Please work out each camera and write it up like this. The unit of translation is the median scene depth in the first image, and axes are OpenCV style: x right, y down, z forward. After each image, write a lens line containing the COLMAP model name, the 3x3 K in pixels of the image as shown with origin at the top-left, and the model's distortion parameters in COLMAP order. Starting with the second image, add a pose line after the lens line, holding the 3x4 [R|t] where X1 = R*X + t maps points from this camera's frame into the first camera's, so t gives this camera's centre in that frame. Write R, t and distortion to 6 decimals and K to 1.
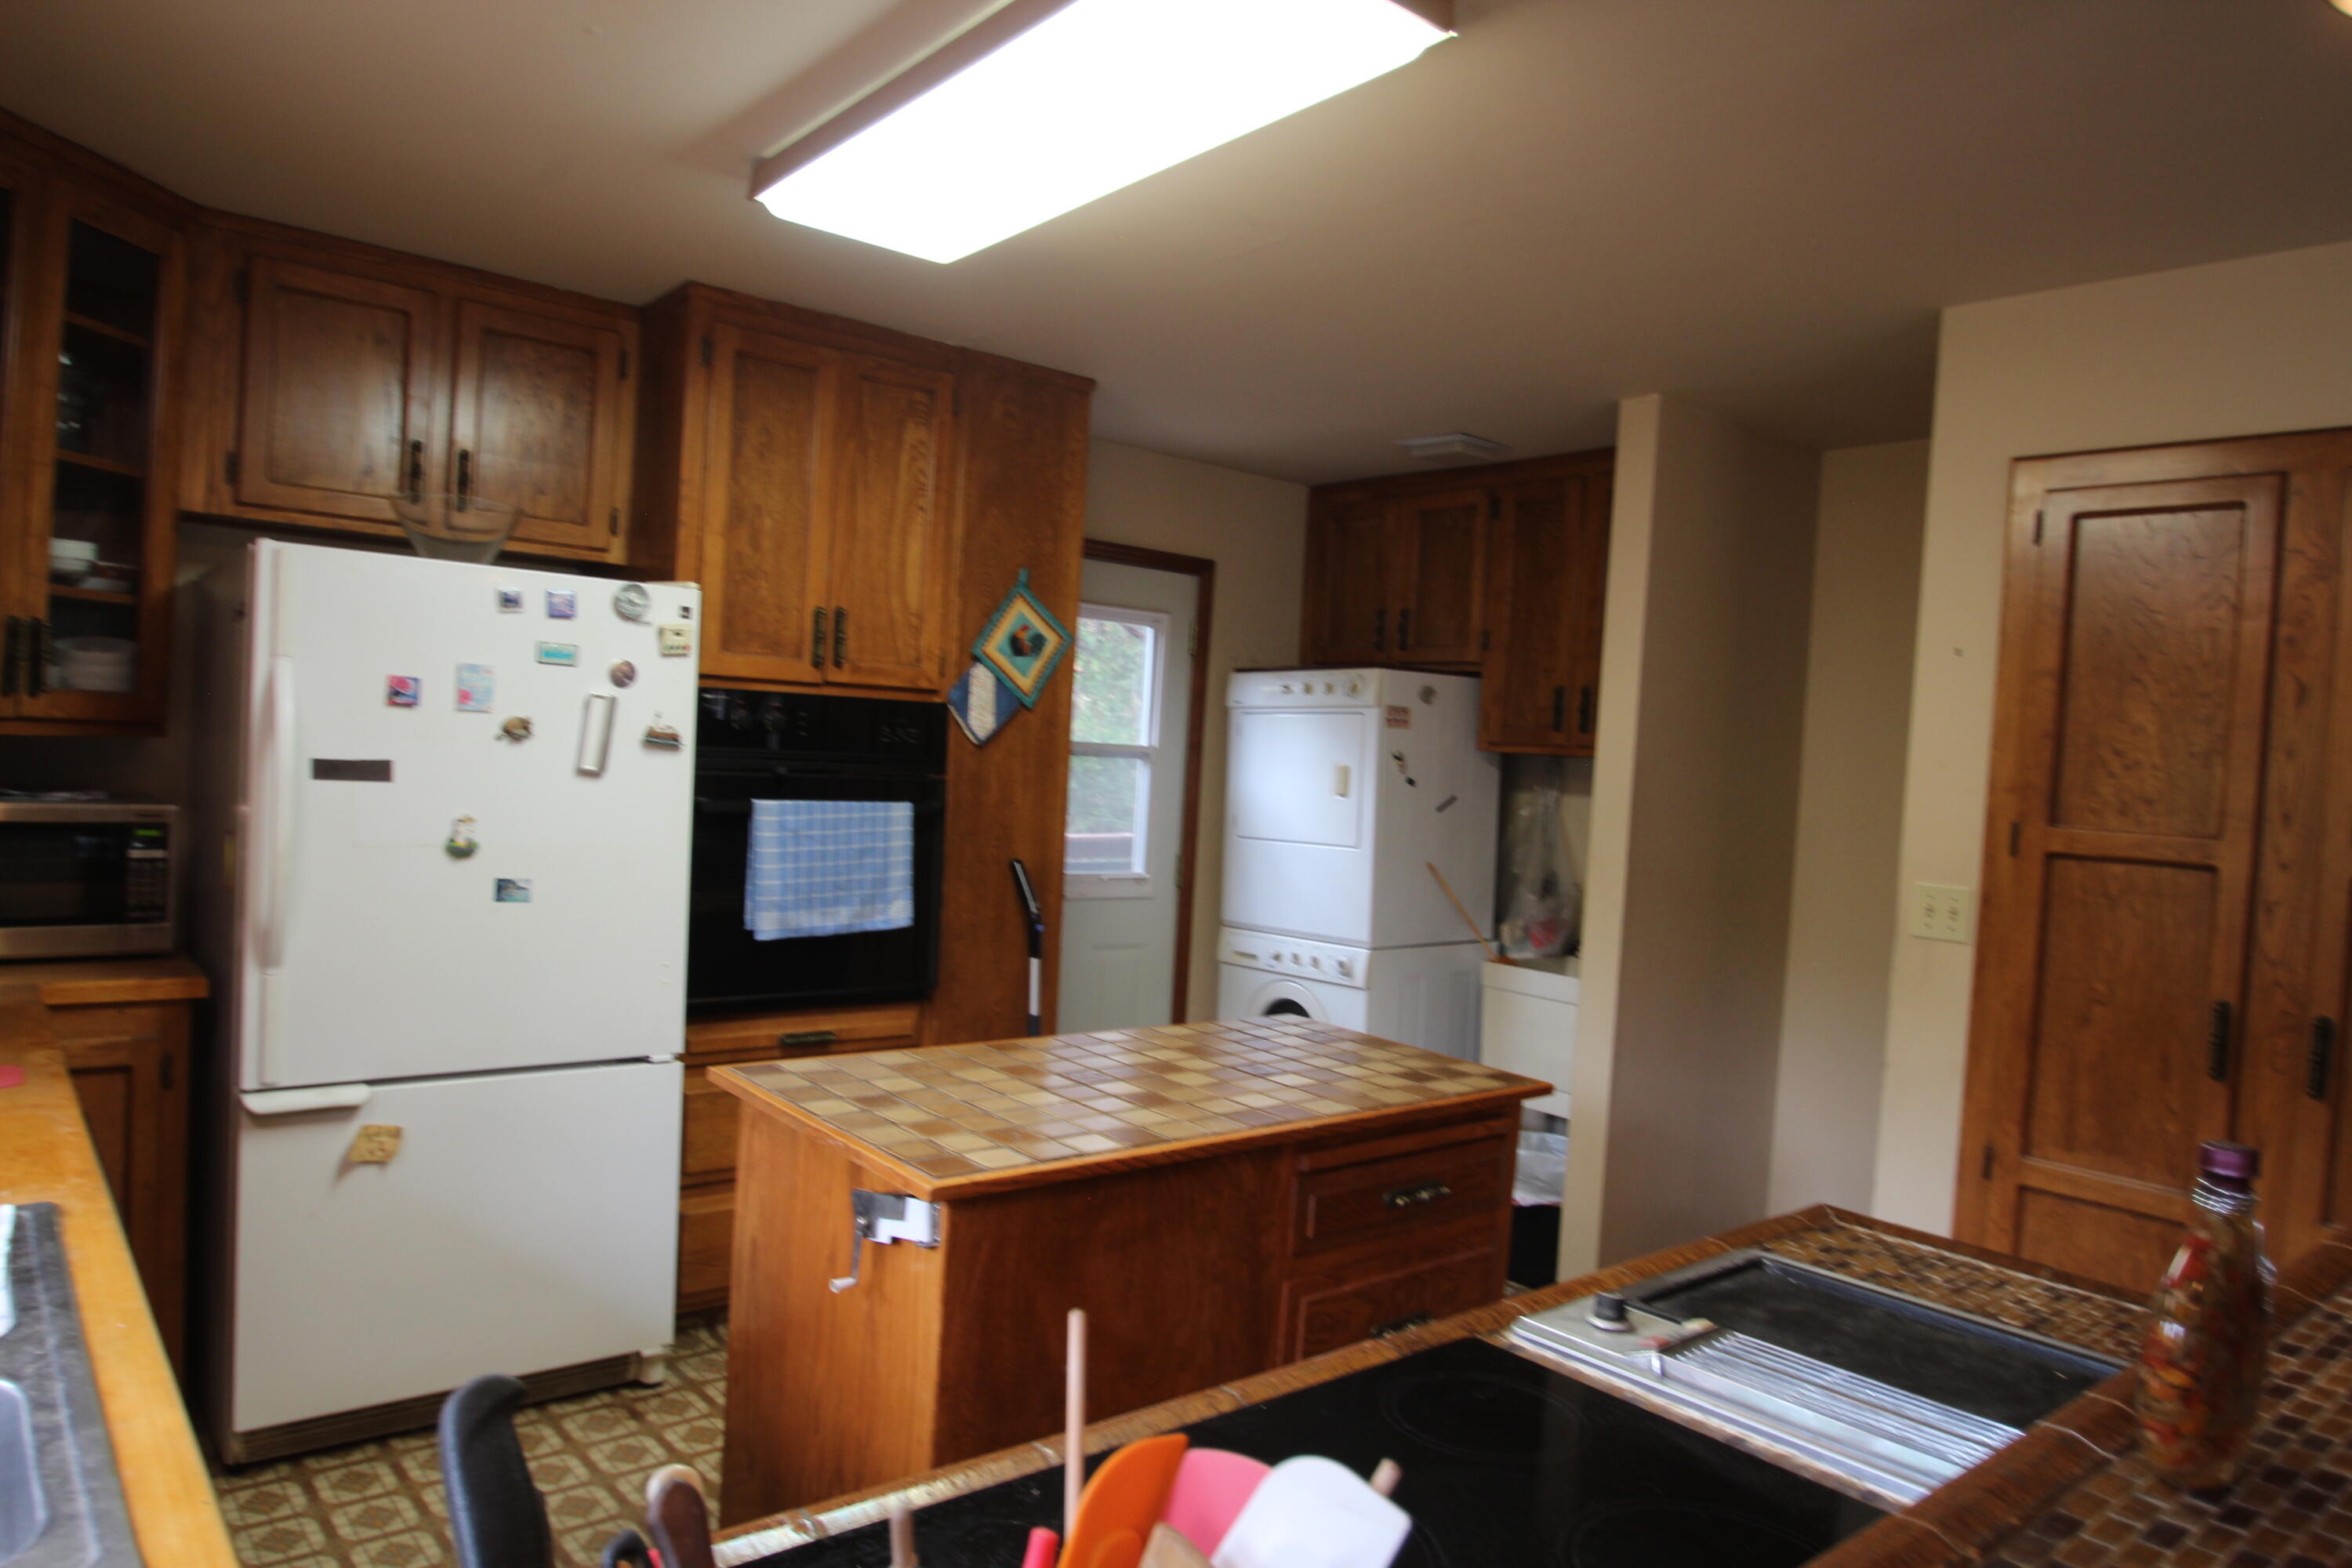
lens RADIAL K [[1512.0, 0, 1164.7], [0, 1512.0, 800.8], [0, 0, 1]] dist [-0.028019, -0.003913]
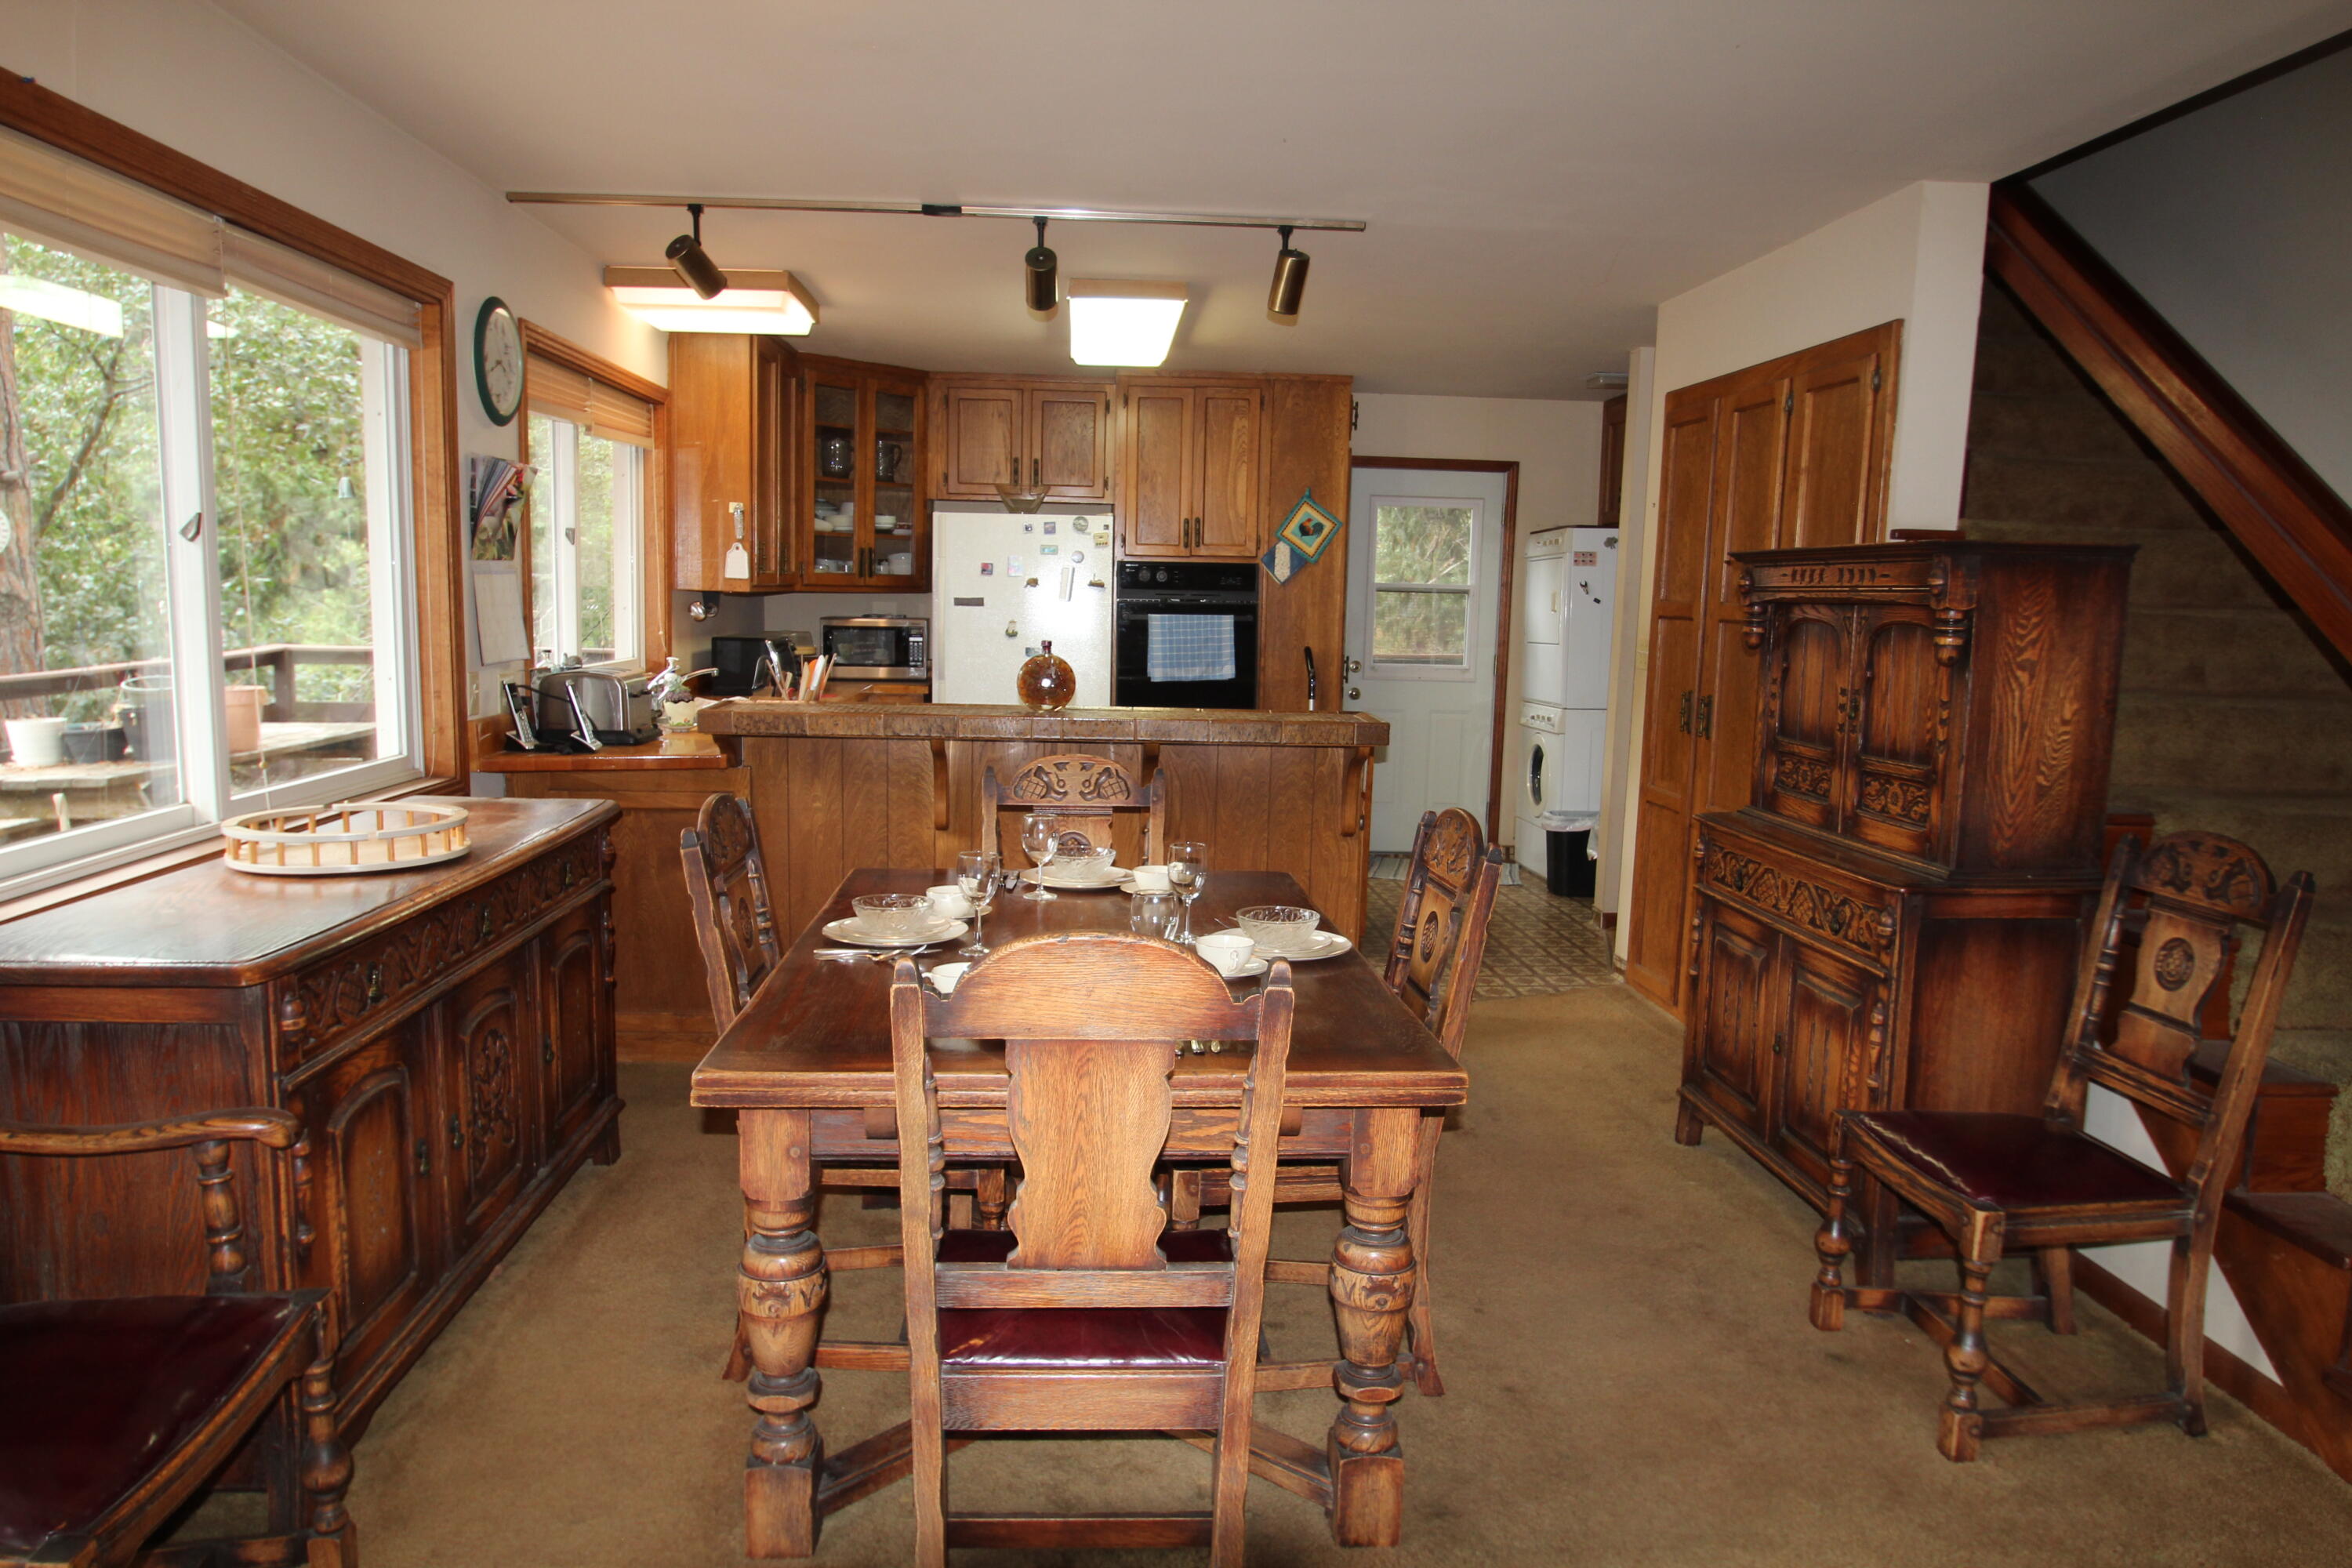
lens RADIAL K [[1512.0, 0, 1168.8], [0, 1512.0, 800.9], [0, 0, 1]] dist [-0.028019, -0.003913]
pose [[0.809138, 0.042604, -0.586072, 1.158622], [0.005211, 0.996809, 0.079656, 0.106324], [0.587595, -0.067507, 0.806334, -0.813345]]
